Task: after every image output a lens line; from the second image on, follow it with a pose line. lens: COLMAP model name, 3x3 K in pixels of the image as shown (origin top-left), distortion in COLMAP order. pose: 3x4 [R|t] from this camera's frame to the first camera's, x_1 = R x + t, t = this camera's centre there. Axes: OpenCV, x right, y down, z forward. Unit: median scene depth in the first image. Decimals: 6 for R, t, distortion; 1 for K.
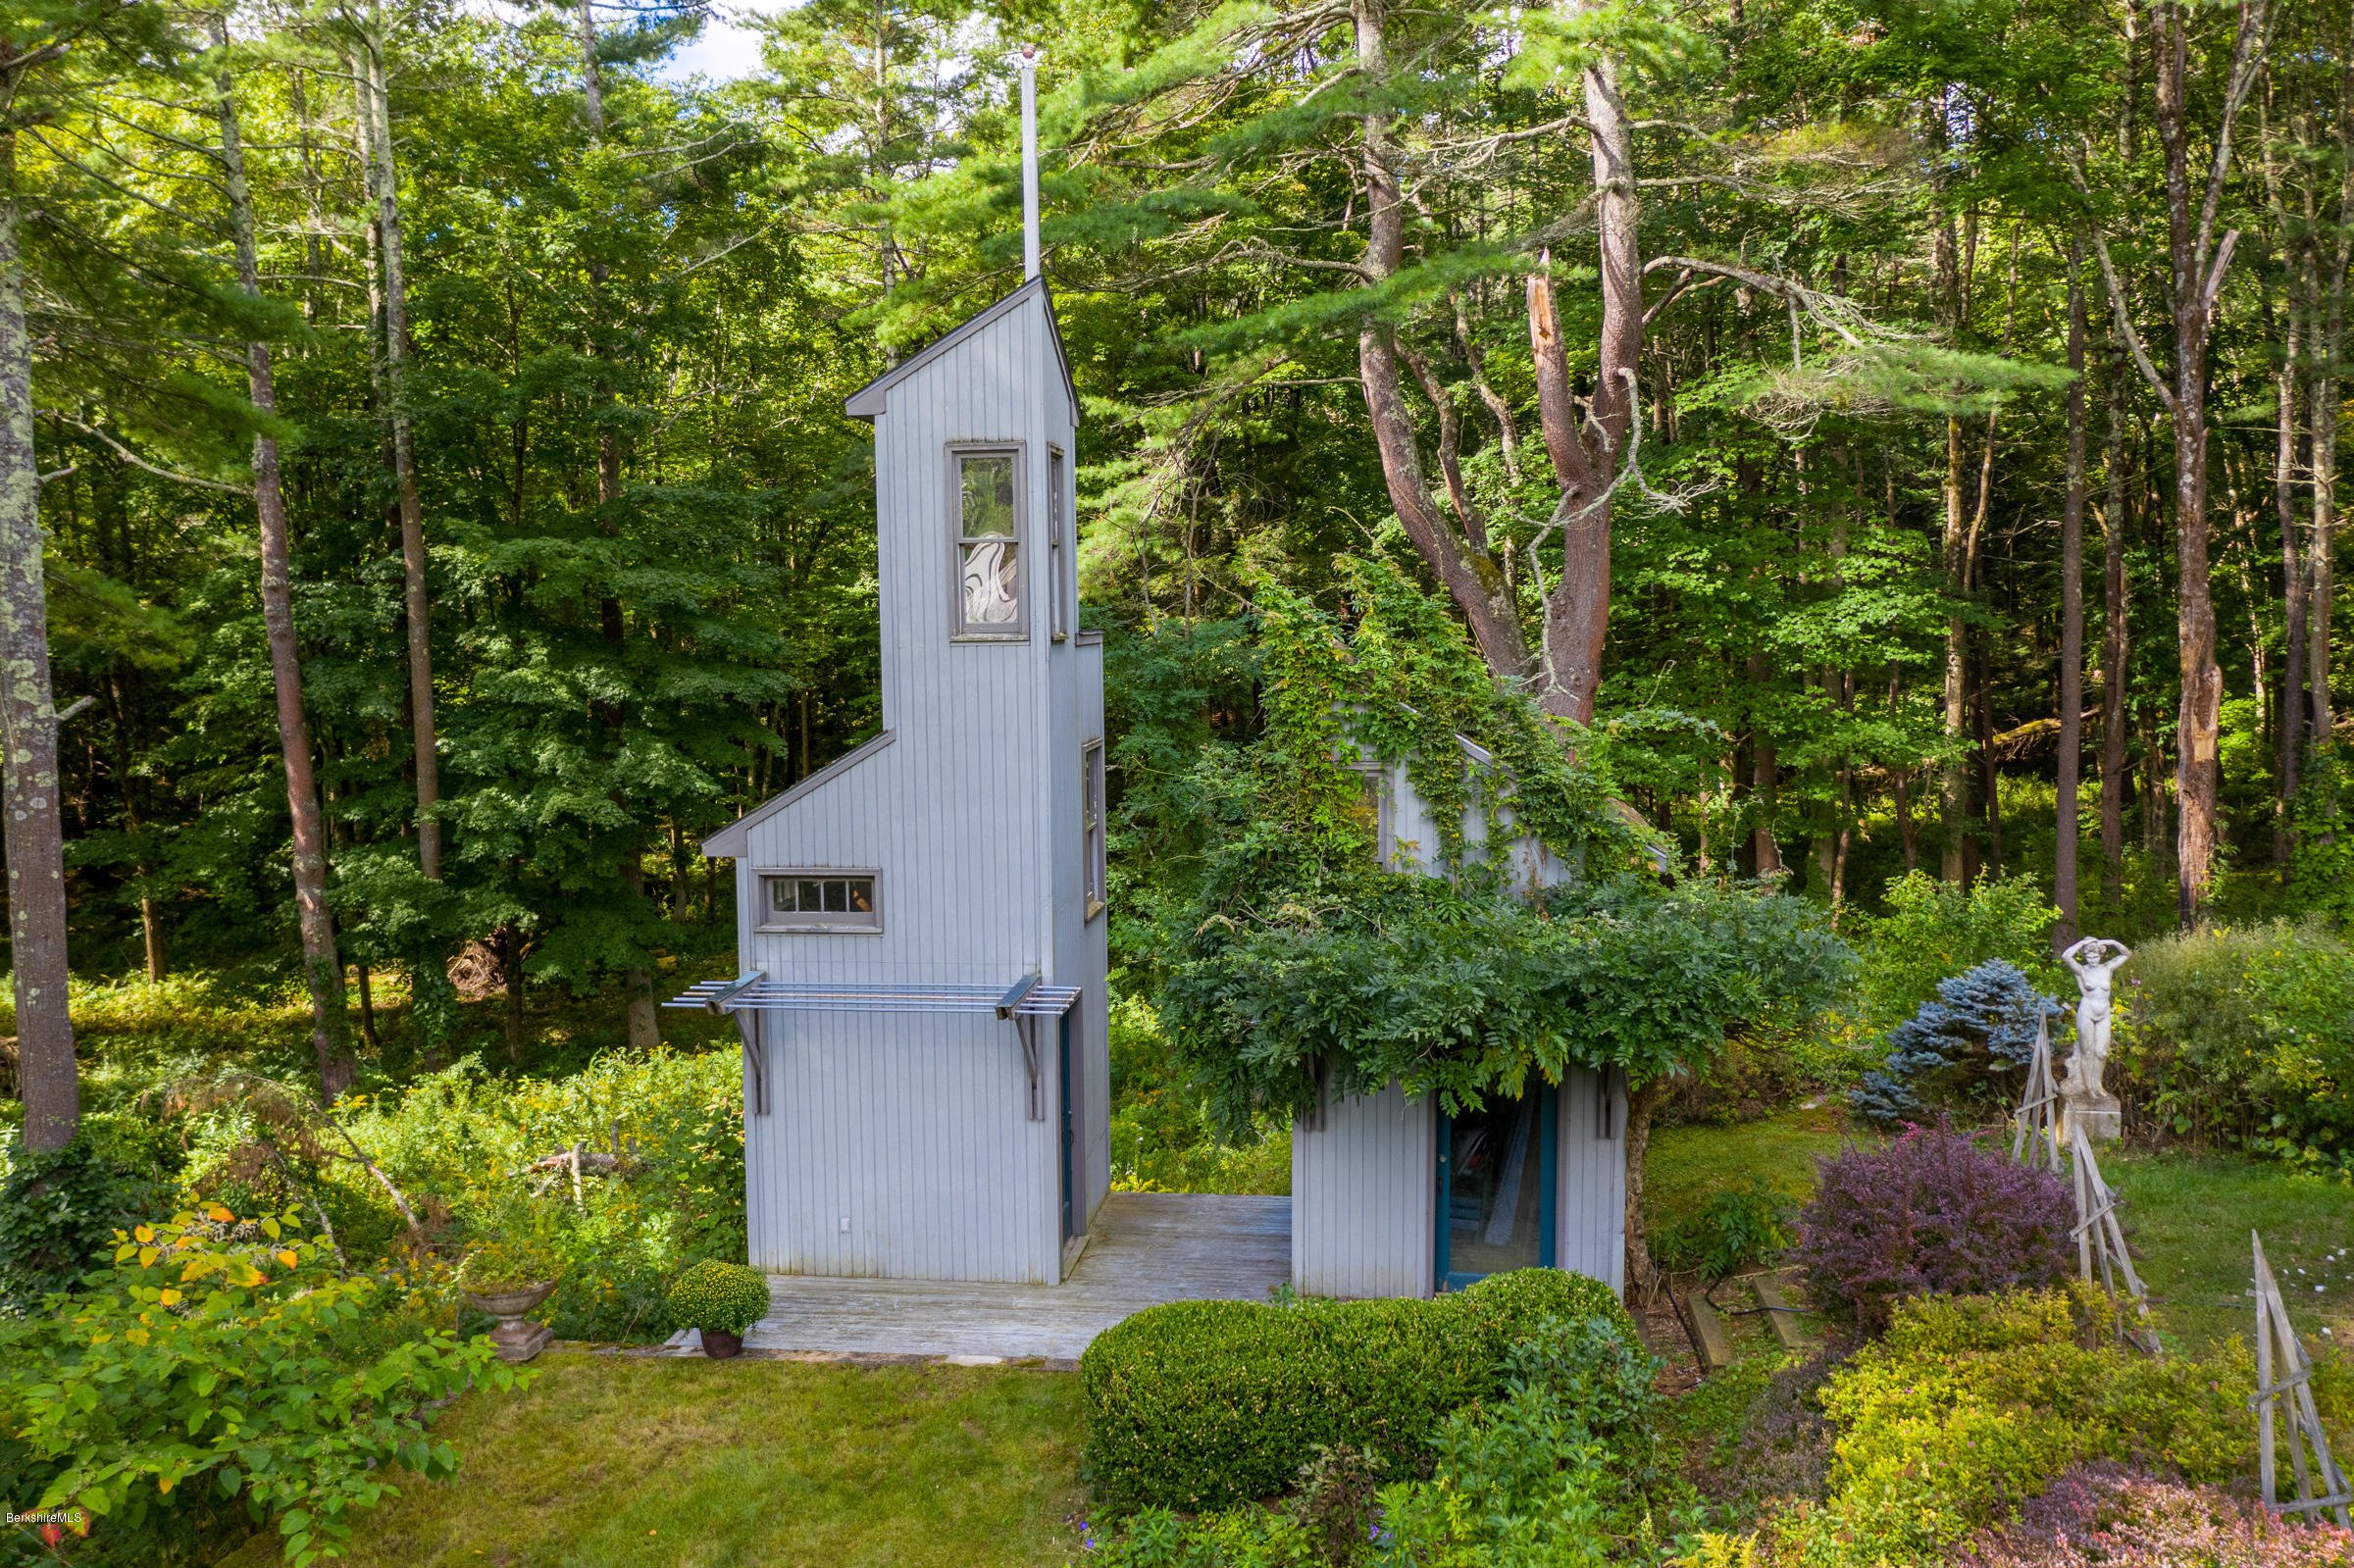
lens RADIAL K [[1847.0, 0, 1180.0], [0, 1847.0, 776.0], [0, 0, 1]] dist [-0.004912, 0.027030]
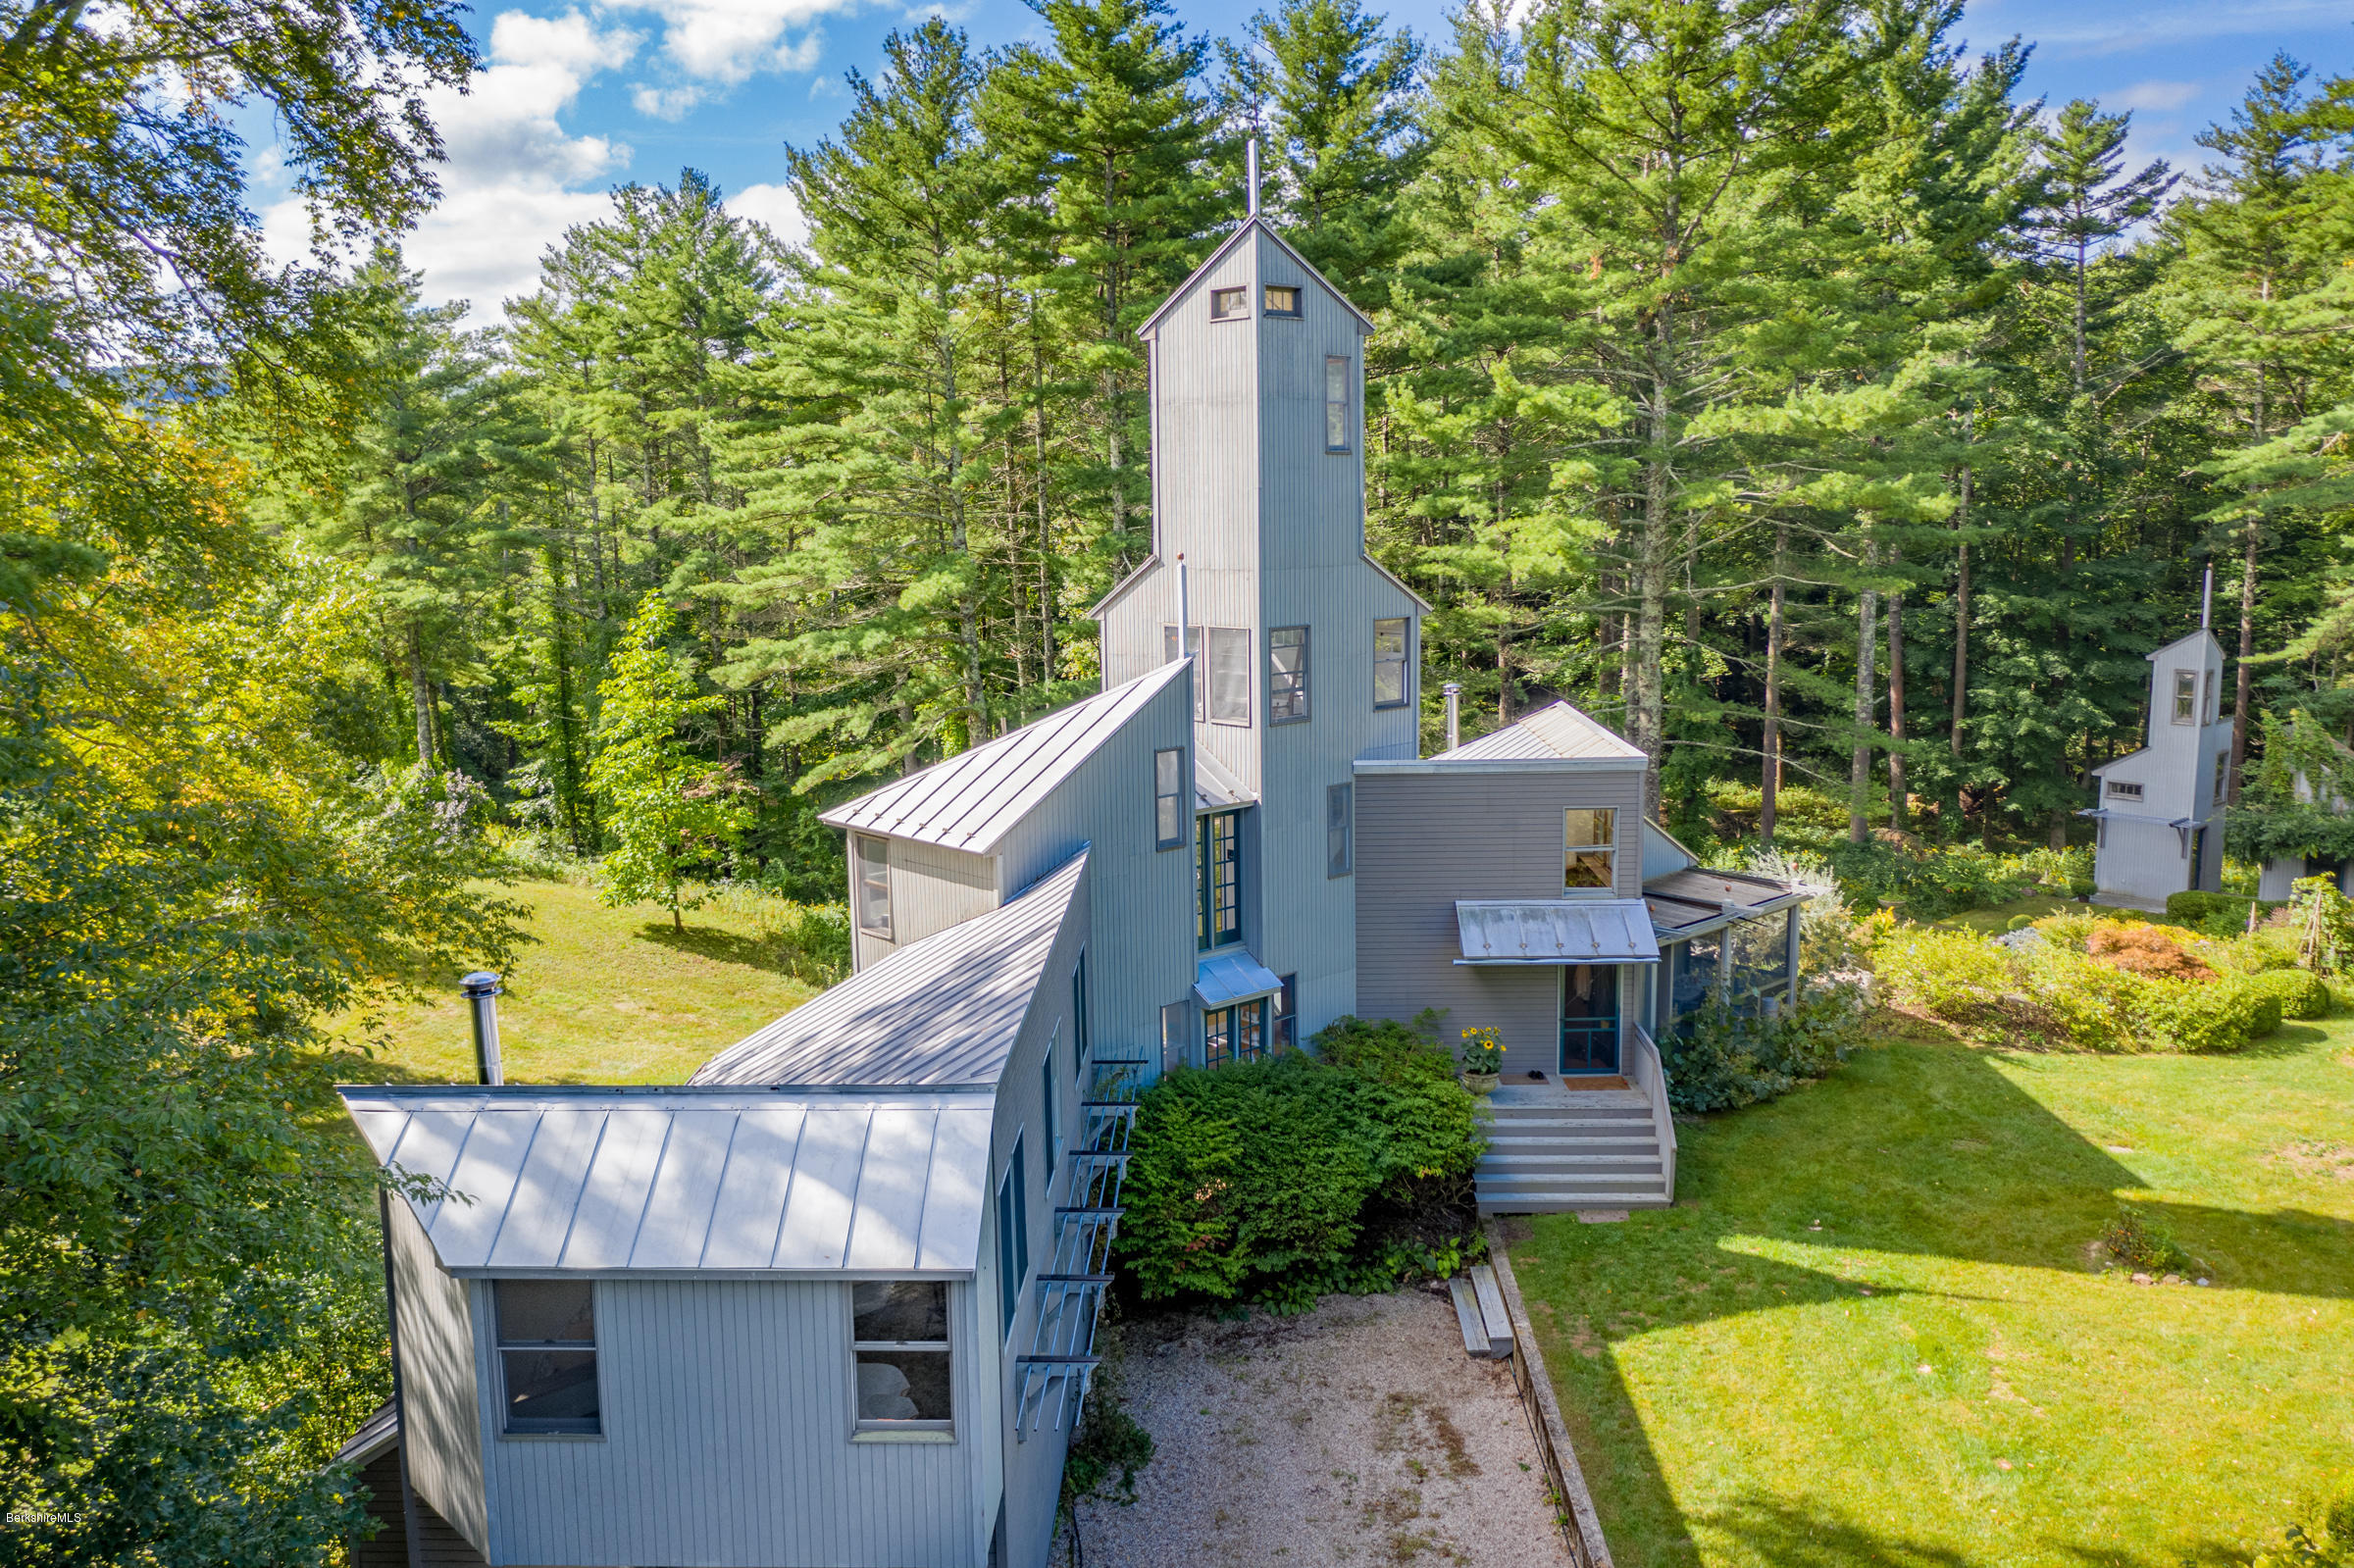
lens RADIAL K [[1847.0, 0, 1179.0], [0, 1847.0, 776.2], [0, 0, 1]] dist [-0.004912, 0.027030]
pose [[0.744436, 0.108054, -0.658892, 0.336845], [-0.052021, 0.993205, 0.104105, -0.100364], [0.665664, -0.043223, 0.744999, -1.222141]]
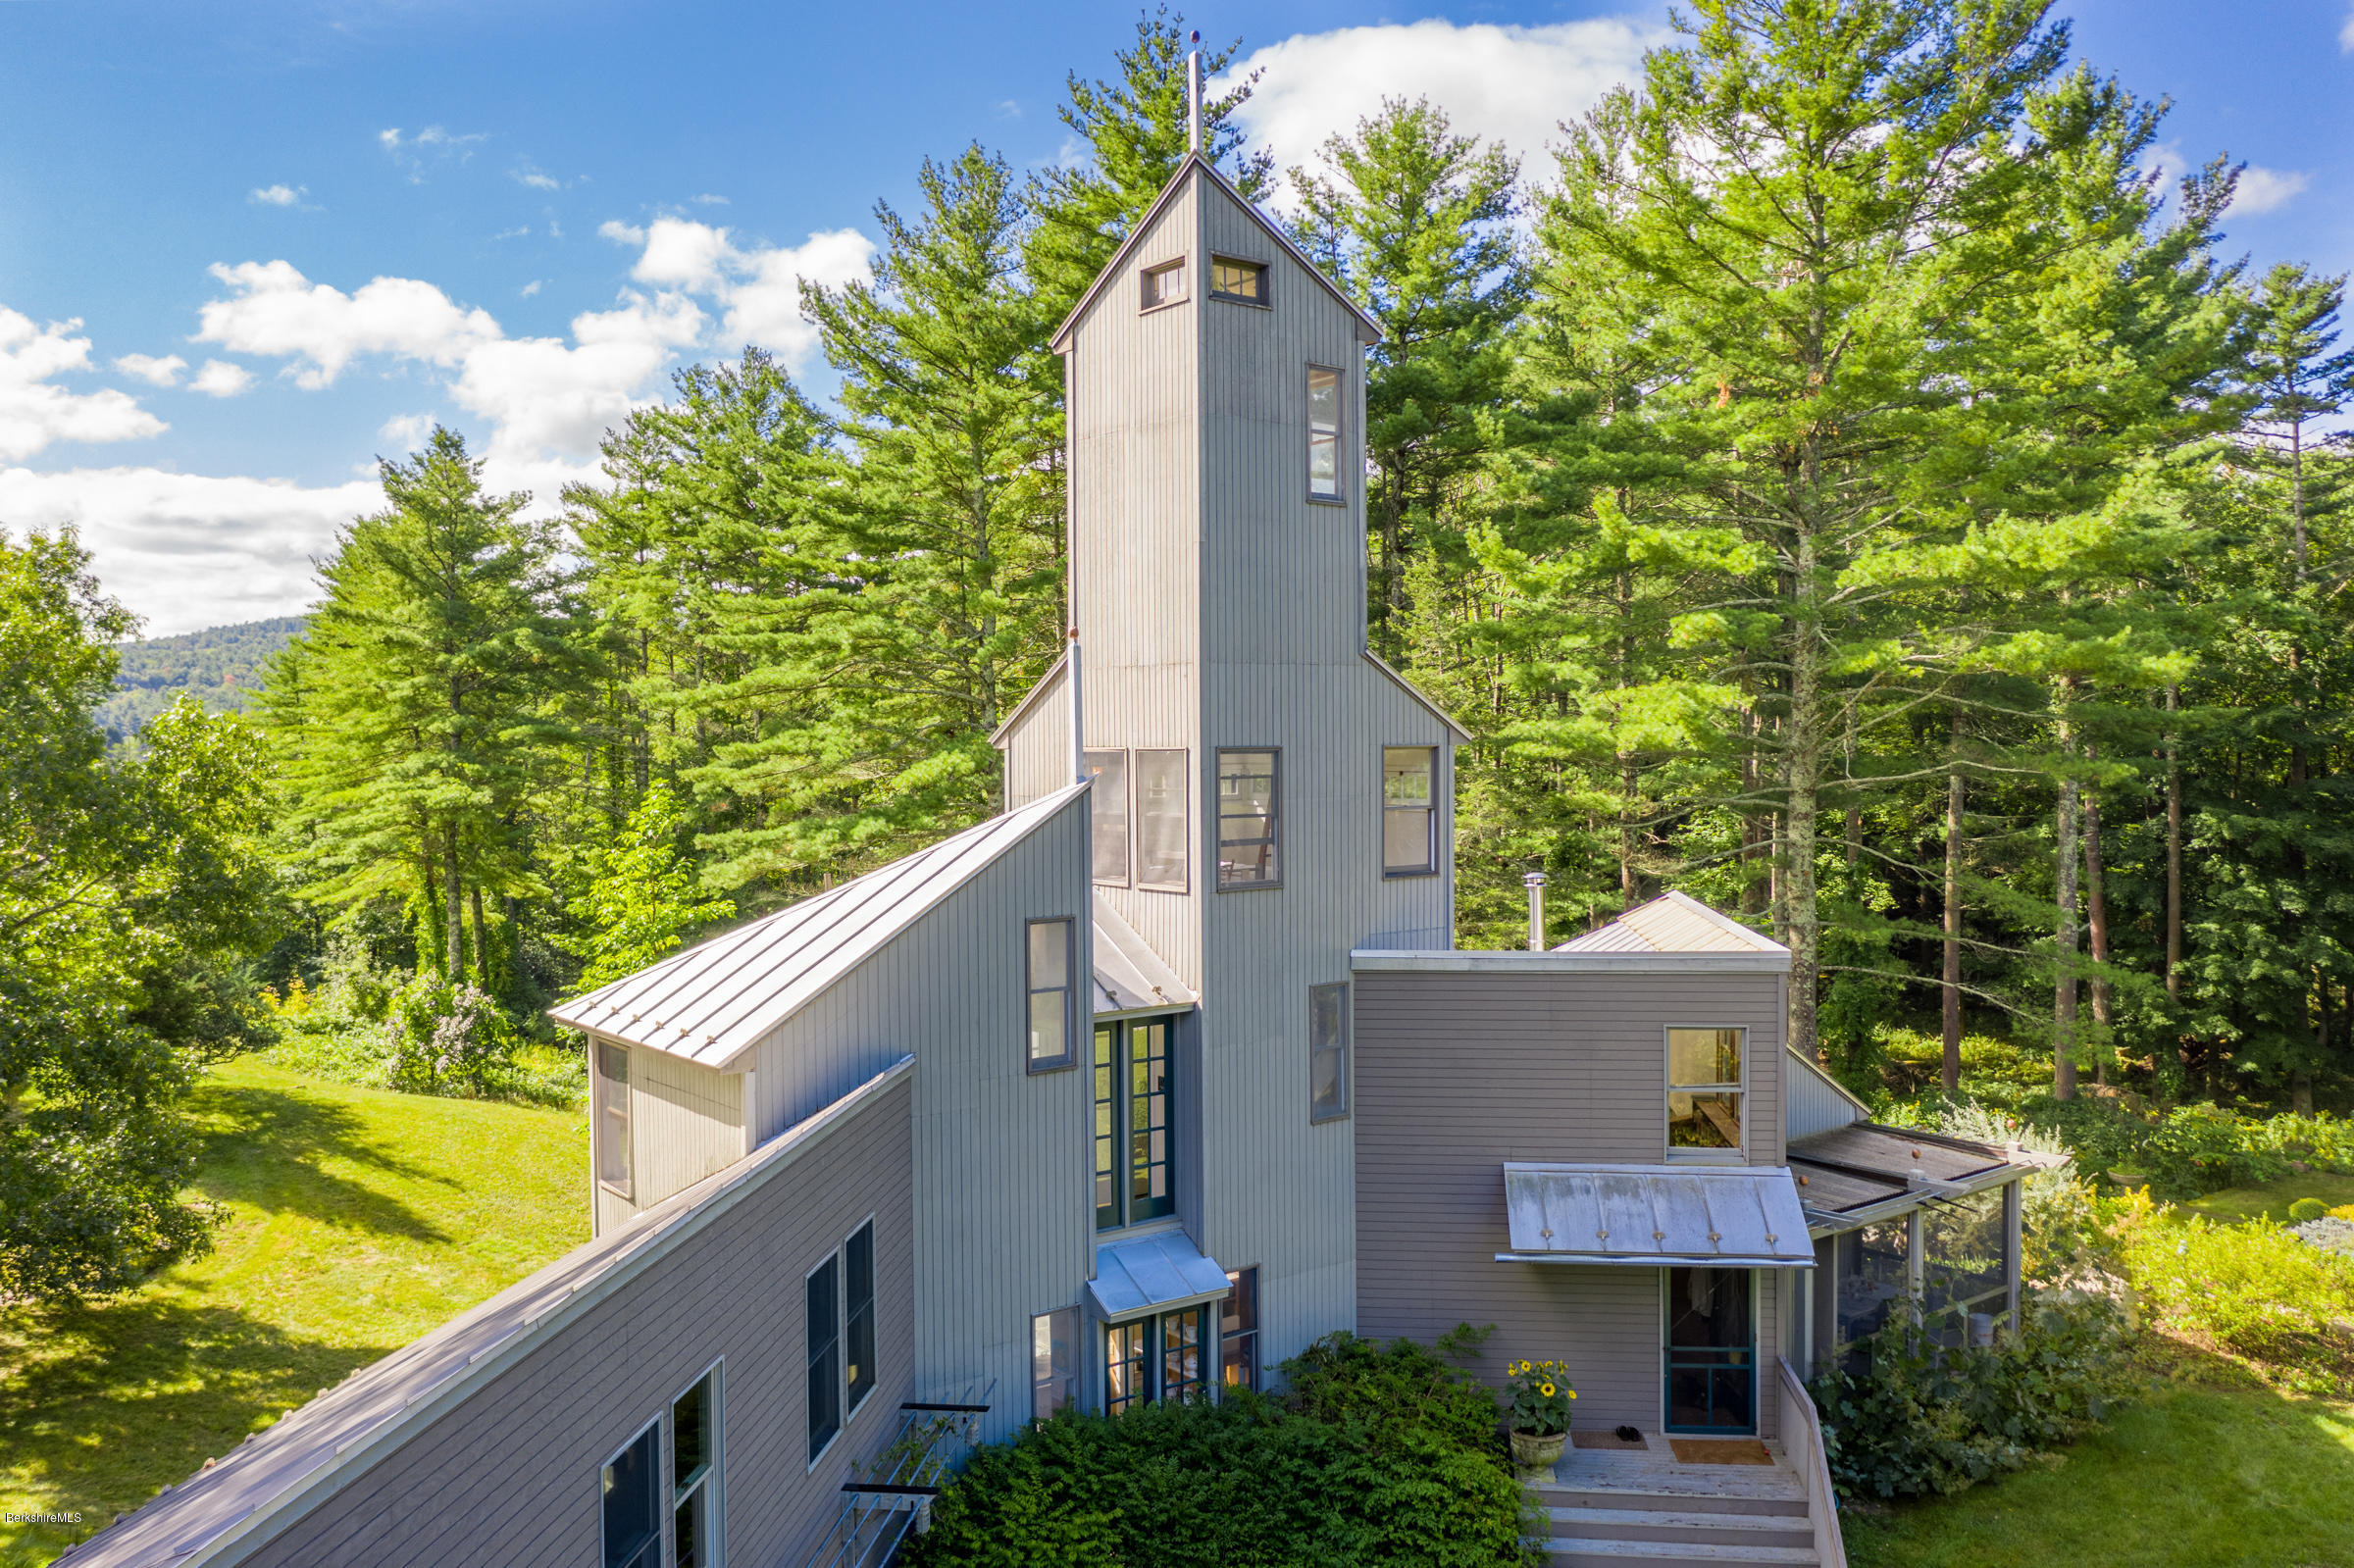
lens RADIAL K [[1847.0, 0, 1177.1], [0, 1847.0, 779.1], [0, 0, 1]] dist [-0.004912, 0.027030]
pose [[0.688001, 0.030133, -0.725084, 0.234337], [-0.064422, 0.997729, -0.019664, -0.066981], [0.722845, 0.060240, 0.688380, -1.010735]]
